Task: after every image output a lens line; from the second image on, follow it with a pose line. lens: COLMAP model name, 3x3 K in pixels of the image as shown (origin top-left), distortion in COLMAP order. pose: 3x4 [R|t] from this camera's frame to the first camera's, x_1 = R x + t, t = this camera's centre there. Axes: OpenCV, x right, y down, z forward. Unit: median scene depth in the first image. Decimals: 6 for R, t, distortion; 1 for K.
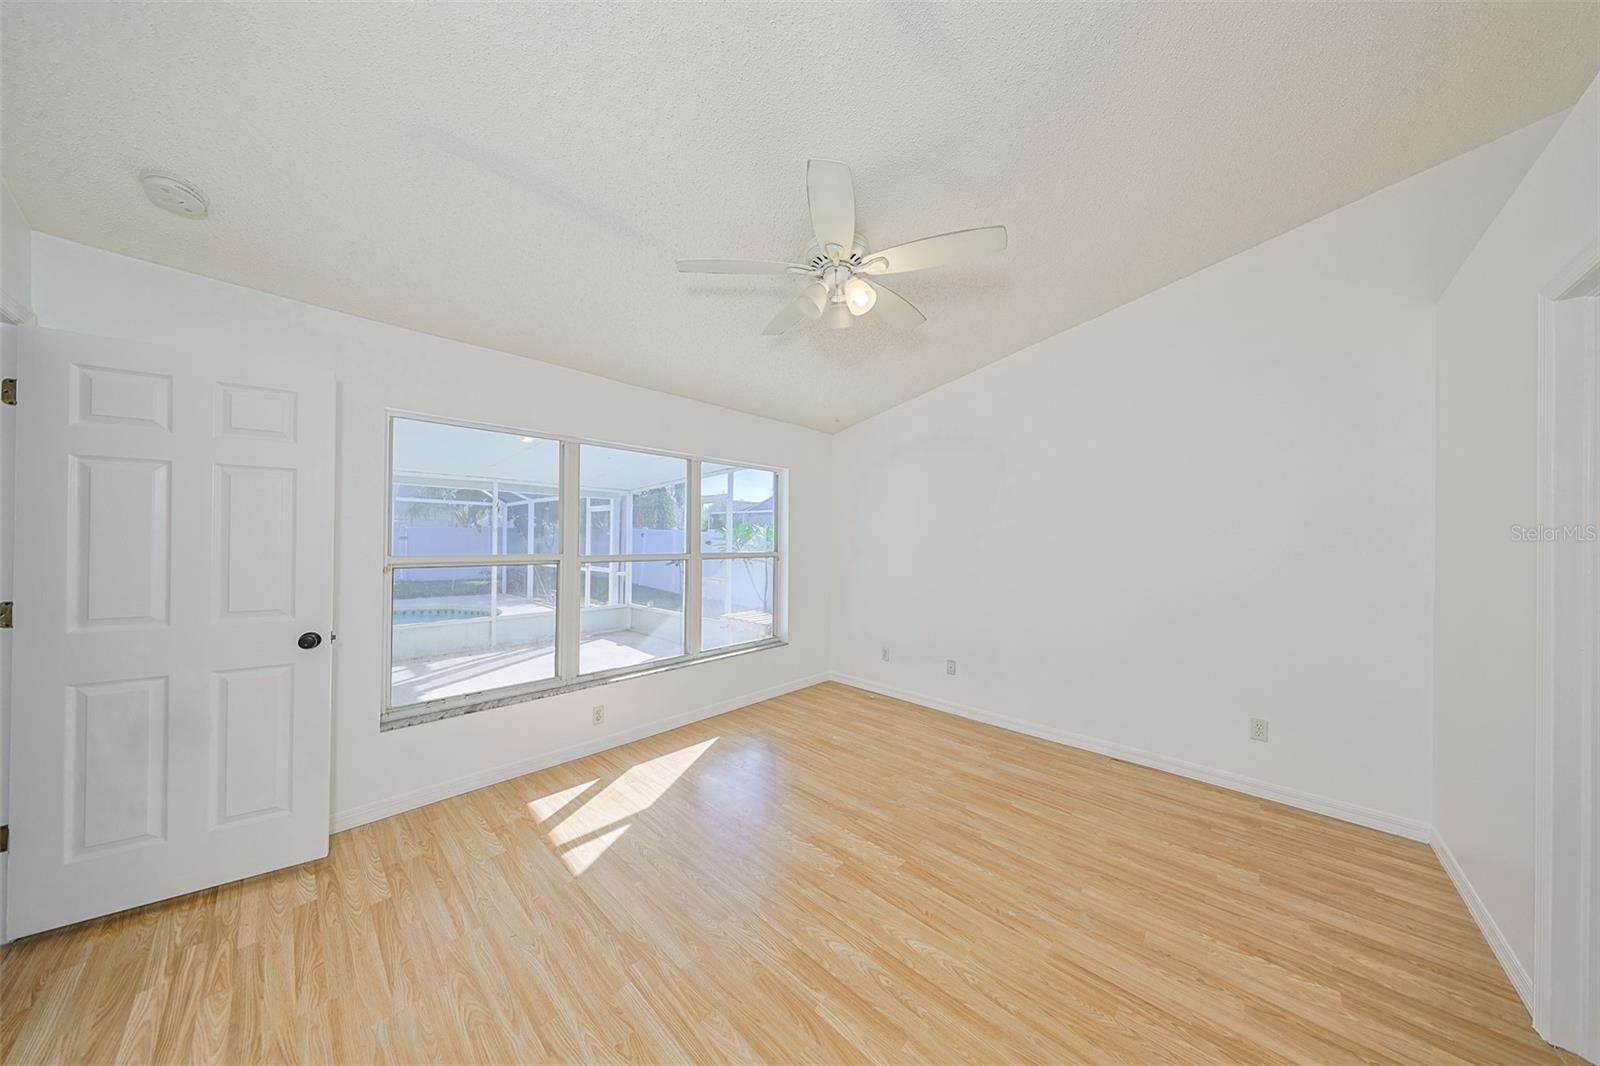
lens RADIAL K [[492.7, 0, 783.6], [0, 492.7, 539.1], [0, 0, 1]] dist [0.000761, 0.000036]
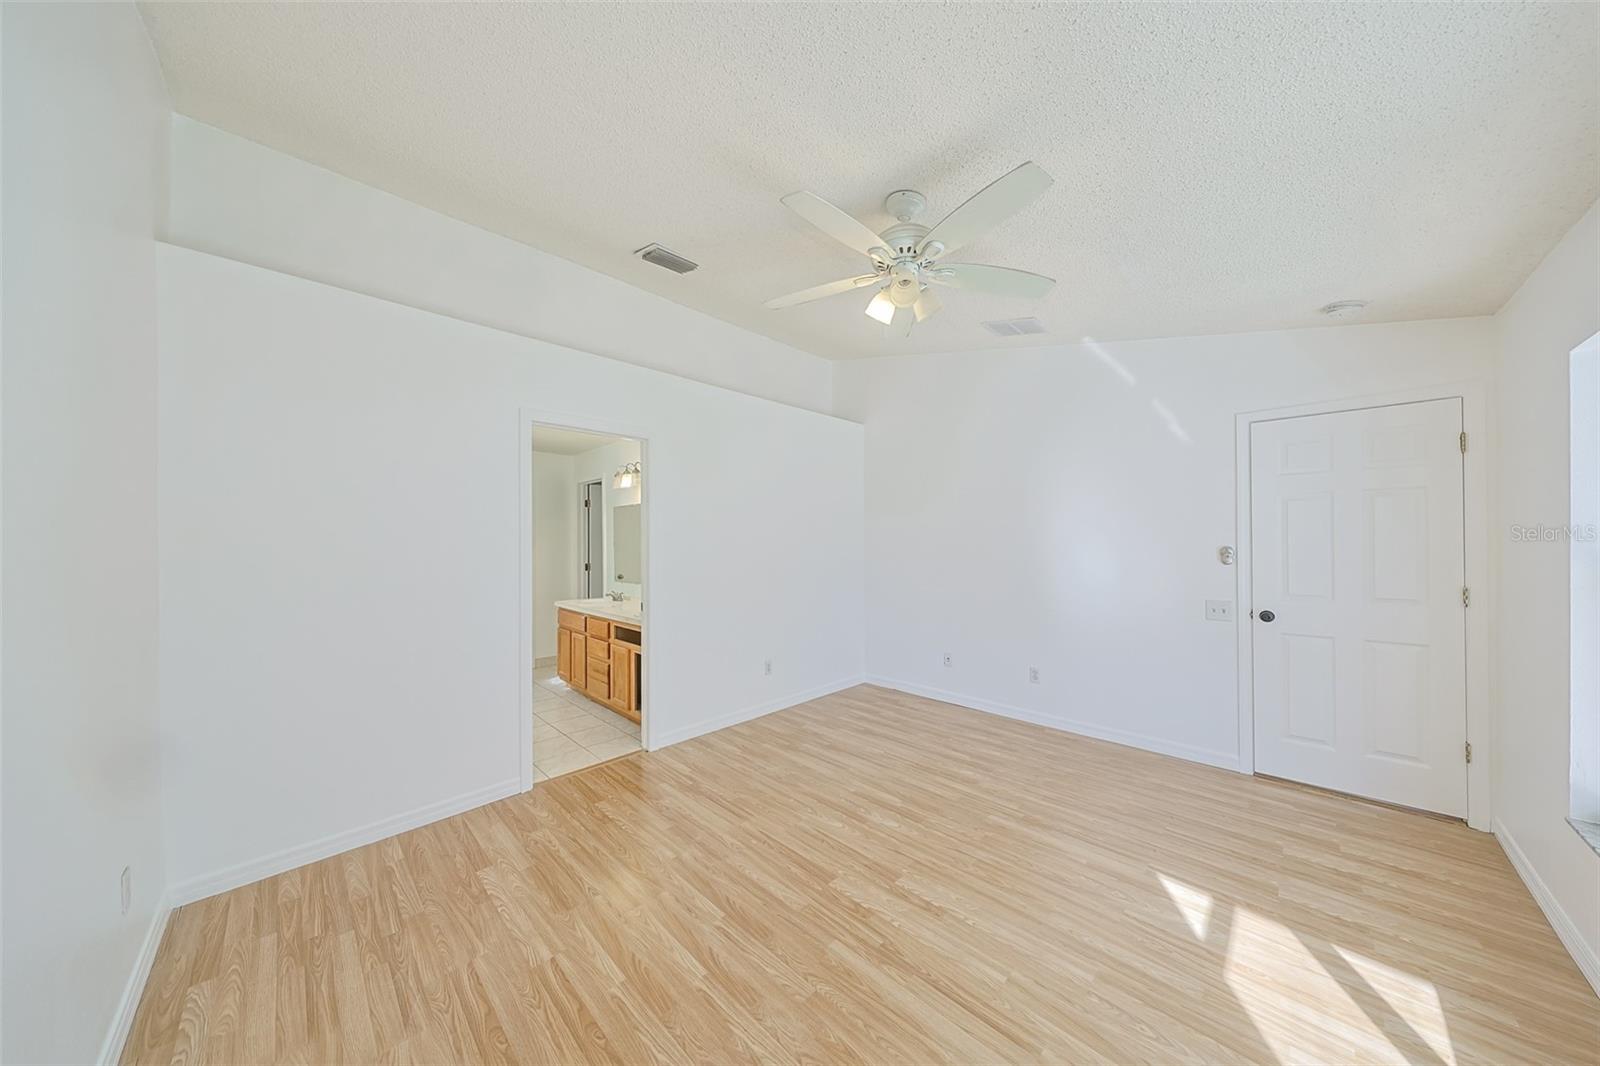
lens RADIAL K [[492.7, 0, 783.6], [0, 492.7, 539.1], [0, 0, 1]] dist [0.000761, 0.000036]
pose [[-0.999545, -0.008872, 0.028830, 0.326816], [-0.009152, 0.999912, -0.009597, 0.009332], [-0.028742, -0.009856, -0.999538, 2.041048]]
